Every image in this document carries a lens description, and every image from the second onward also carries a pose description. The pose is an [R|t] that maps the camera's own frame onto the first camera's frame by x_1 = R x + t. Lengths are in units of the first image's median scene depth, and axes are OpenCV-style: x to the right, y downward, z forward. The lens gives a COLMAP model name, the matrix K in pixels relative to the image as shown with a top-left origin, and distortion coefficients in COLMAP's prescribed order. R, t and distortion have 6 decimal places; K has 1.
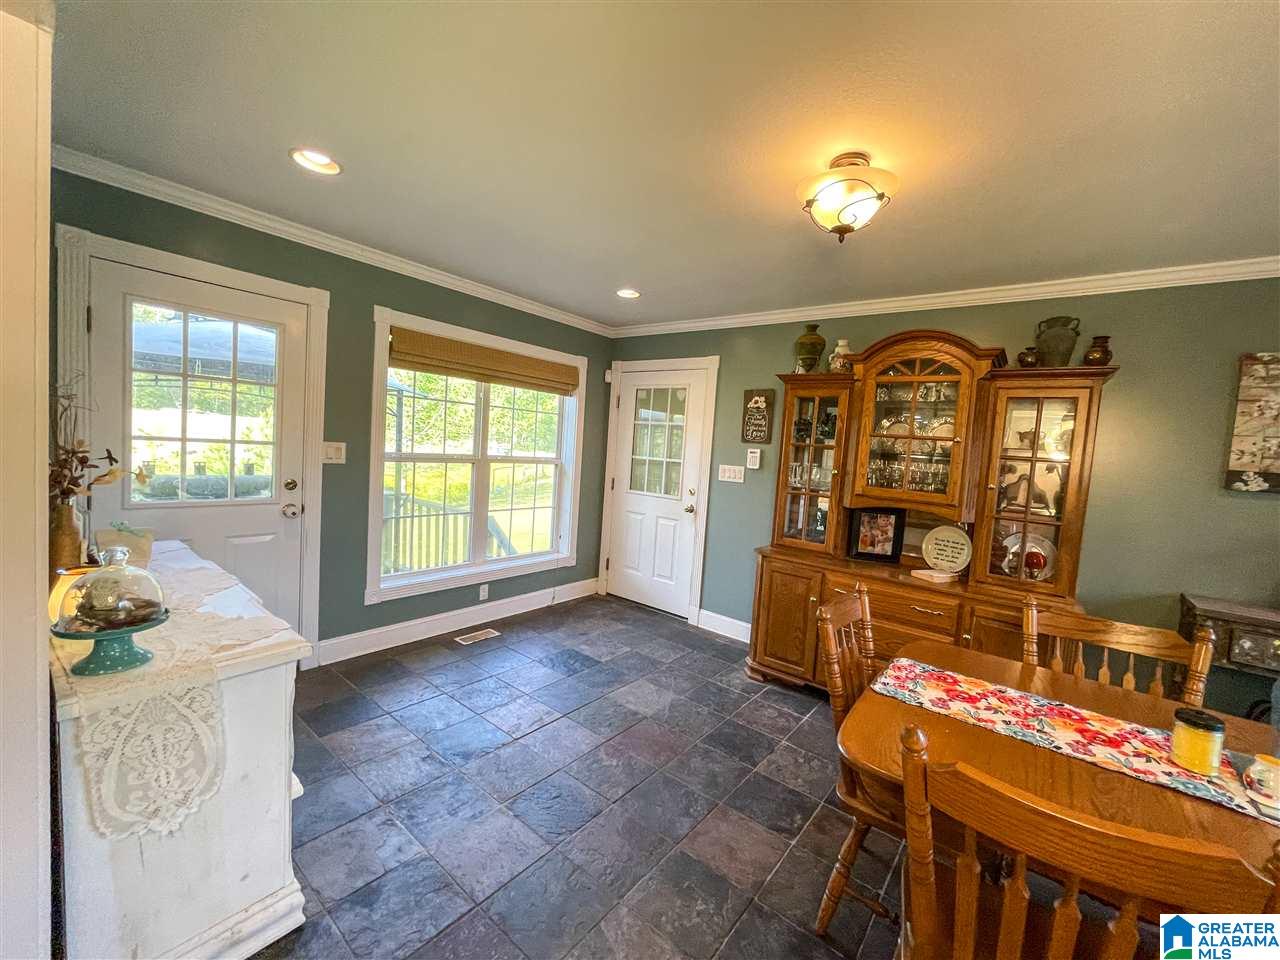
lens RADIAL K [[513.5, 0, 644.0], [0, 513.5, 480.3], [0, 0, 1]] dist [-0.002732, 0.001047]
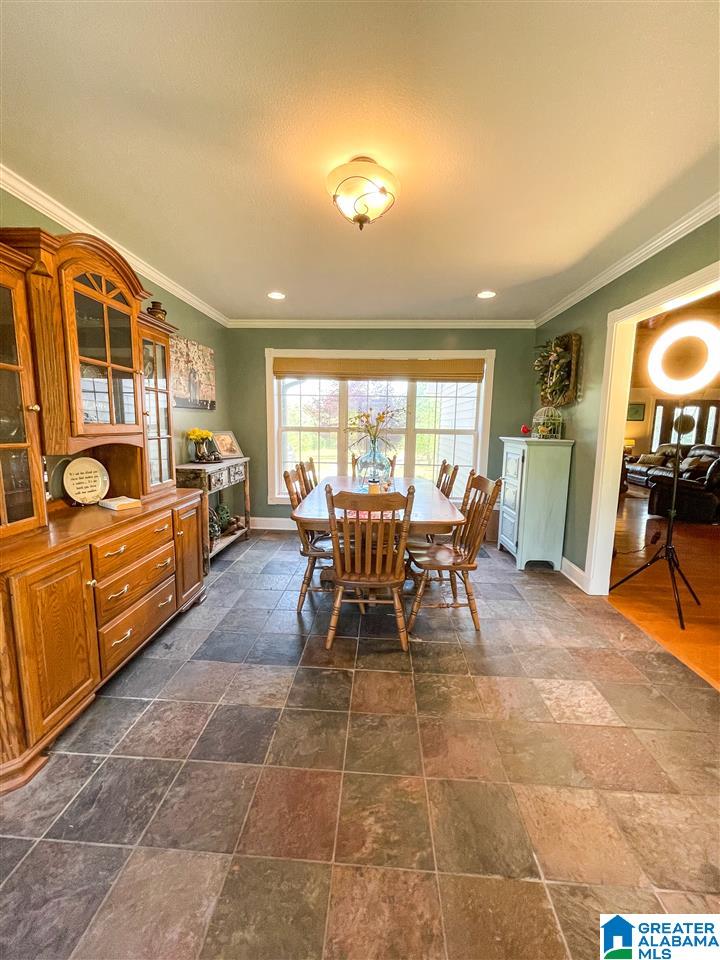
lens RADIAL K [[385.1, 0, 360.1], [0, 385.1, 477.8], [0, 0, 1]] dist [-0.002732, 0.001047]
pose [[-0.576506, -0.192832, 0.794013, -0.292752], [-0.006417, 0.972792, 0.231591, -0.044314], [-0.817068, 0.128419, -0.562058, 0.934967]]
